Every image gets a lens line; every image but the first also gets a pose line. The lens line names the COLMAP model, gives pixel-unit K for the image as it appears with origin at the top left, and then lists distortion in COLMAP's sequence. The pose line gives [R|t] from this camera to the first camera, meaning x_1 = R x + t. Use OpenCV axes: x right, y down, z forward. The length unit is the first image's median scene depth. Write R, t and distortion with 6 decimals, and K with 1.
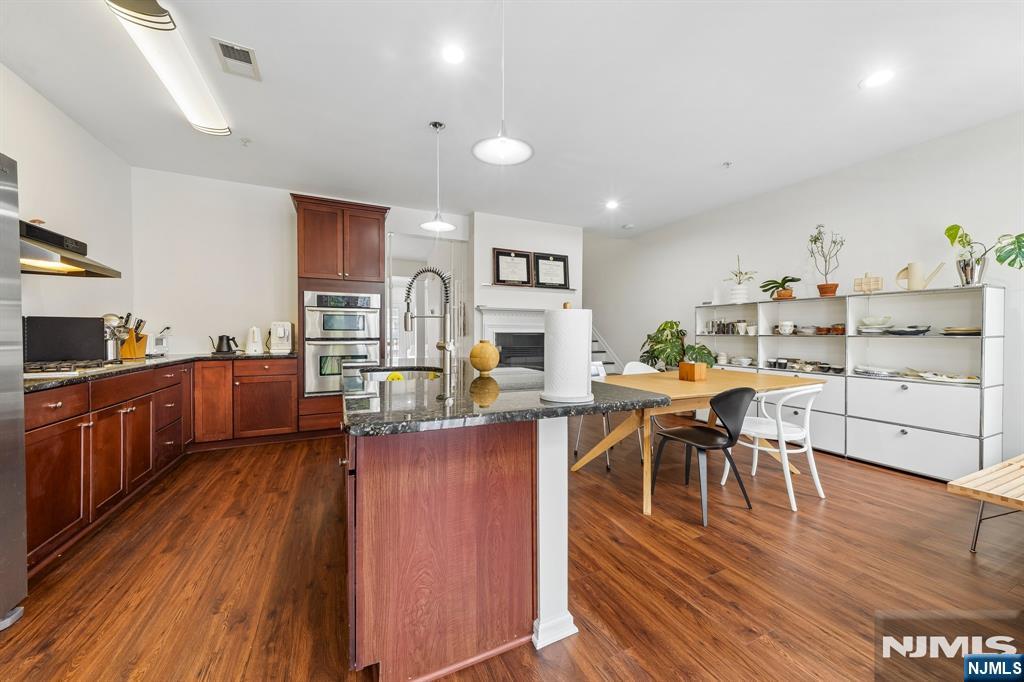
lens RADIAL K [[371.0, 0, 507.9], [0, 371.0, 337.6], [0, 0, 1]] dist [0.009490, -0.000063]
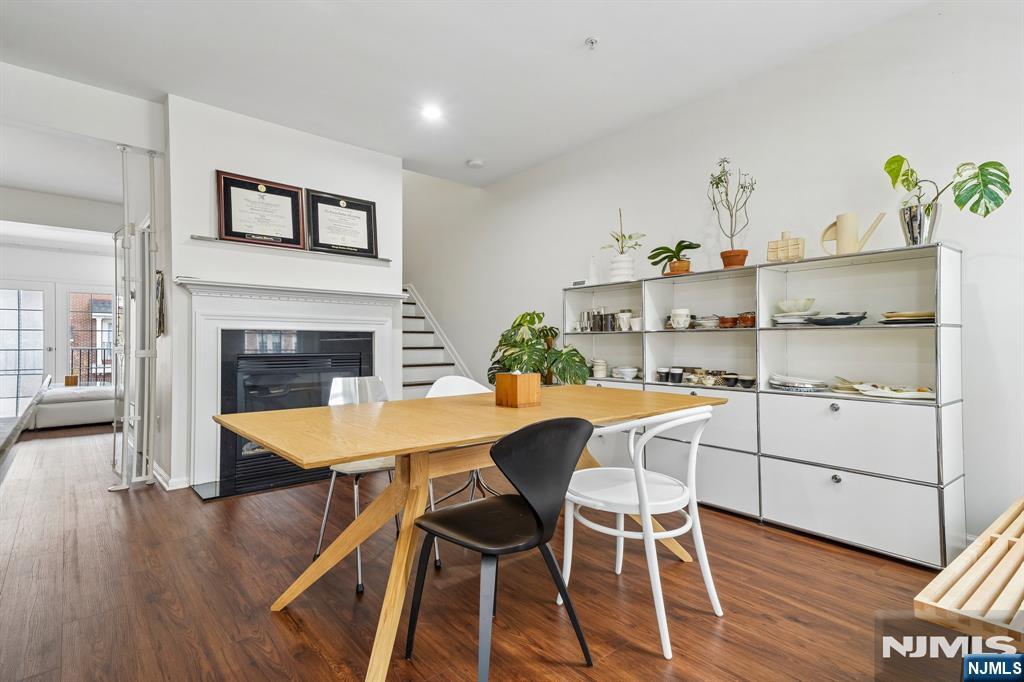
lens RADIAL K [[515.9, 0, 508.8], [0, 515.9, 338.6], [0, 0, 1]] dist [0.087814, 0.000818]
pose [[0.965734, 0.000671, 0.259534, 0.261445], [0.005041, 0.999759, -0.021344, 0.029452], [-0.259486, 0.021921, 0.965498, 0.241746]]
